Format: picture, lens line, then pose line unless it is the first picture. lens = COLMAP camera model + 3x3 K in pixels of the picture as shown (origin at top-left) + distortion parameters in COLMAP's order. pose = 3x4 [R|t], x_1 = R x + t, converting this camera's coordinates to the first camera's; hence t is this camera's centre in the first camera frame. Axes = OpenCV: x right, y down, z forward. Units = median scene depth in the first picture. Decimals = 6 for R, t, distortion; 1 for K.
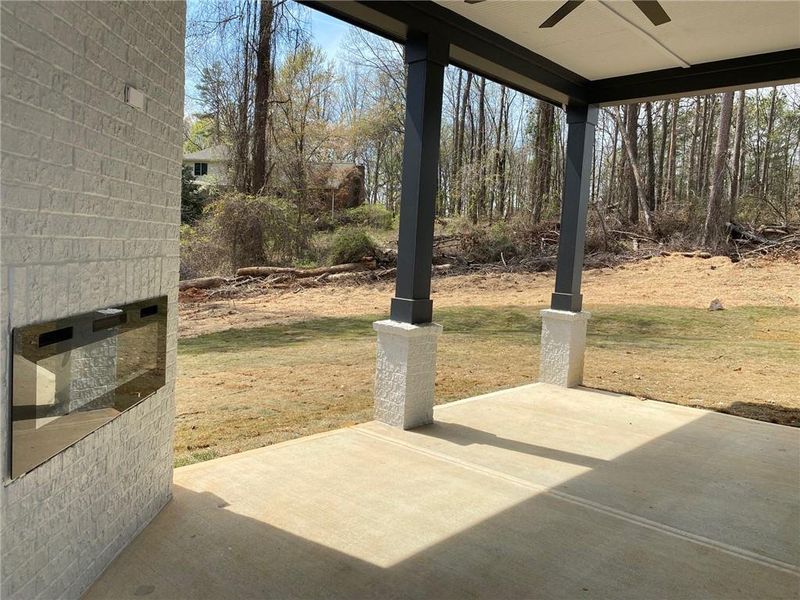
lens RADIAL K [[612.0, 0, 404.9], [0, 612.0, 303.2], [0, 0, 1]] dist [0.024138, -0.009622]
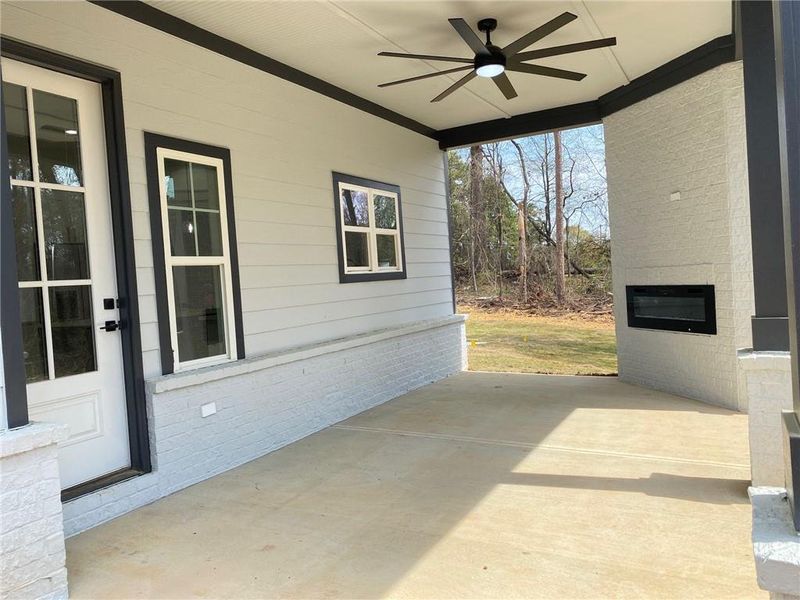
lens RADIAL K [[612.0, 0, 404.9], [0, 612.0, 303.2], [0, 0, 1]] dist [0.024138, -0.009622]
pose [[-0.965142, 0.000304, -0.261728, 0.696571], [-0.031166, 0.992751, 0.116079, -0.106545], [0.259866, 0.120190, -0.958136, 1.780351]]
